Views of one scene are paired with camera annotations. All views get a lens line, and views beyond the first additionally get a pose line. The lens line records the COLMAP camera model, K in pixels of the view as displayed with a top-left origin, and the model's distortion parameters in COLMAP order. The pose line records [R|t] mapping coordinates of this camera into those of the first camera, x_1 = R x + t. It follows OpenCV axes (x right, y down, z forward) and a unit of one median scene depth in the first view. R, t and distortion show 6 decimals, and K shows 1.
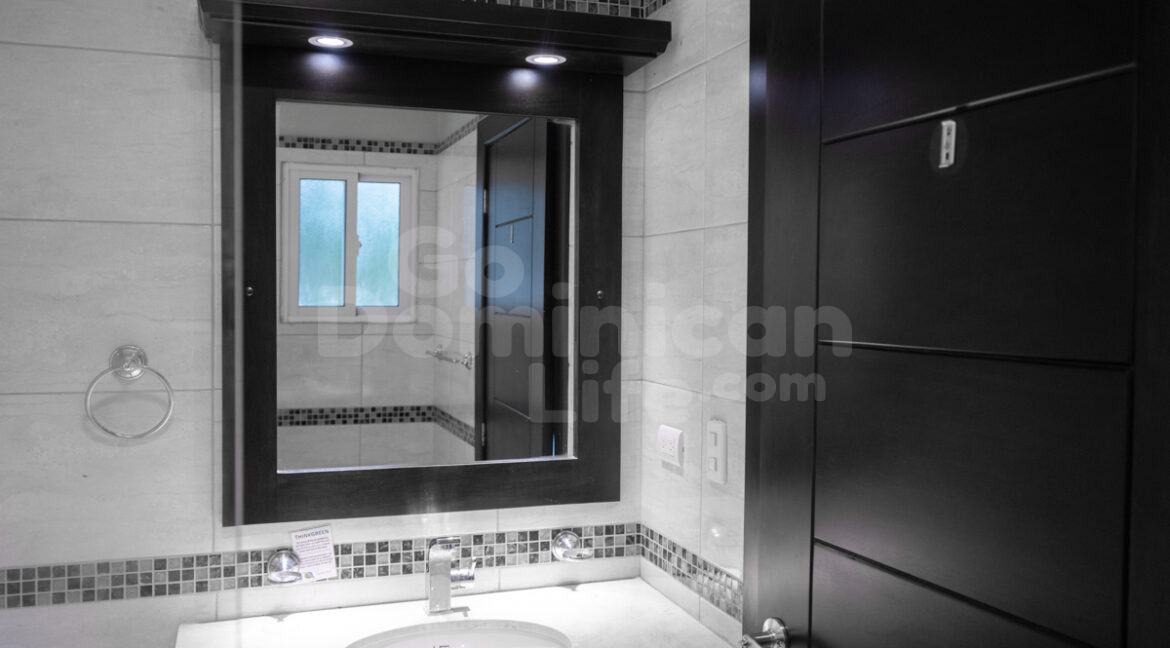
lens RADIAL K [[1002.6, 0, 583.8], [0, 1002.6, 330.7], [0, 0, 1]] dist [0.048596, -0.027358]
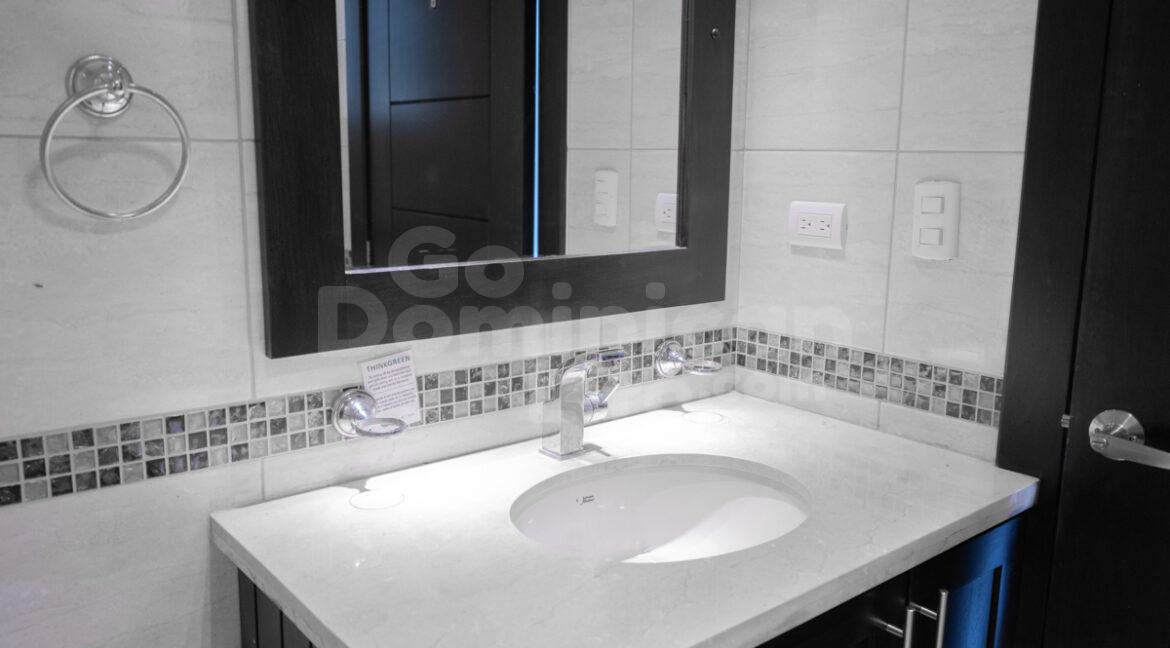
lens RADIAL K [[935.2, 0, 584.7], [0, 935.2, 317.3], [0, 0, 1]] dist [0.004137, 0.006137]
pose [[0.933827, -0.055713, 0.353360, -0.372990], [0.004848, 0.989678, 0.143227, 0.082774], [-0.357692, -0.132036, 0.924458, 0.378766]]
